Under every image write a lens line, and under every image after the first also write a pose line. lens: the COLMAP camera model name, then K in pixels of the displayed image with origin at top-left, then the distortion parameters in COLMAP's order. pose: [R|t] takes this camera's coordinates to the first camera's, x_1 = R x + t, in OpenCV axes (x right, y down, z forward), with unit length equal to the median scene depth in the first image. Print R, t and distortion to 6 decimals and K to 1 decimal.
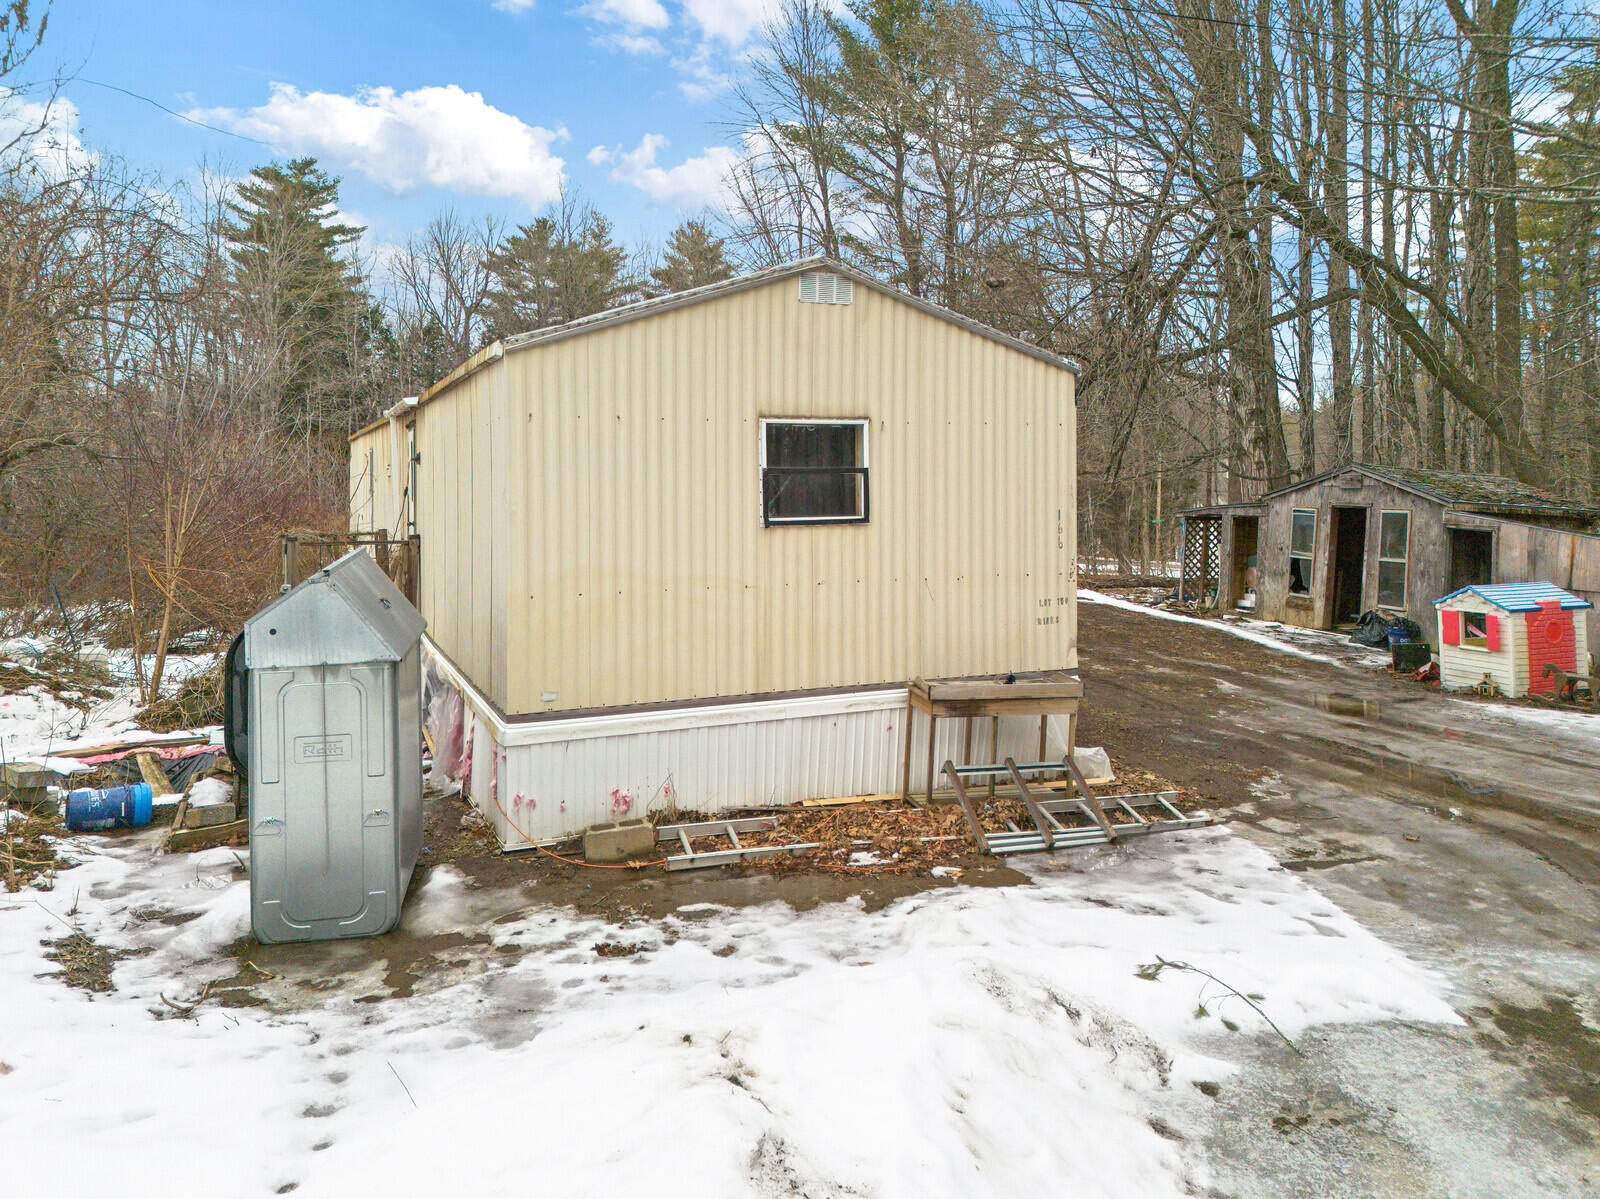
lens RADIAL K [[1154.0, 0, 803.1], [0, 1154.0, 551.2], [0, 0, 1]] dist [0.078071, -0.092790]
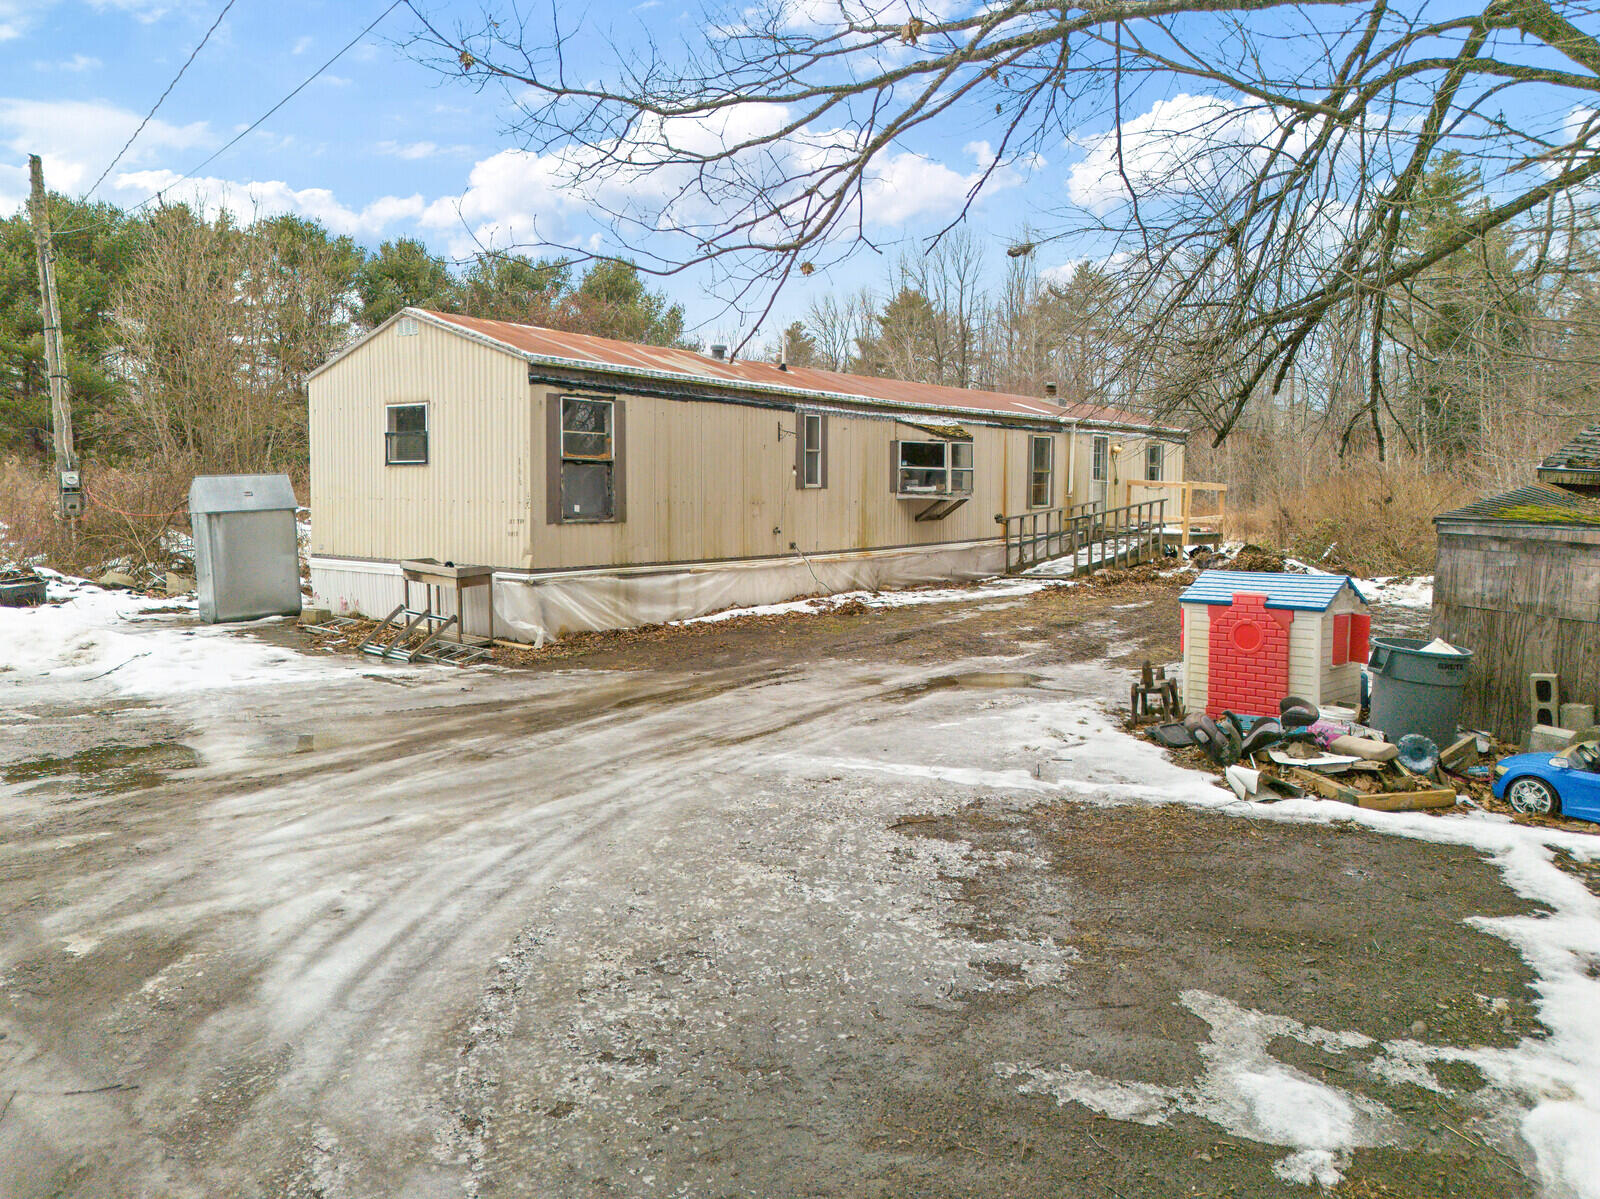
lens RADIAL K [[1128.6, 0, 800.0], [0, 1128.6, 599.5], [0, 0, 1]] dist [0.081344, -0.083372]
pose [[0.498426, 0.088799, -0.862373, 1.776036], [-0.063471, 0.995809, 0.065854, 0.027592], [0.864606, 0.021912, 0.501973, 0.647728]]
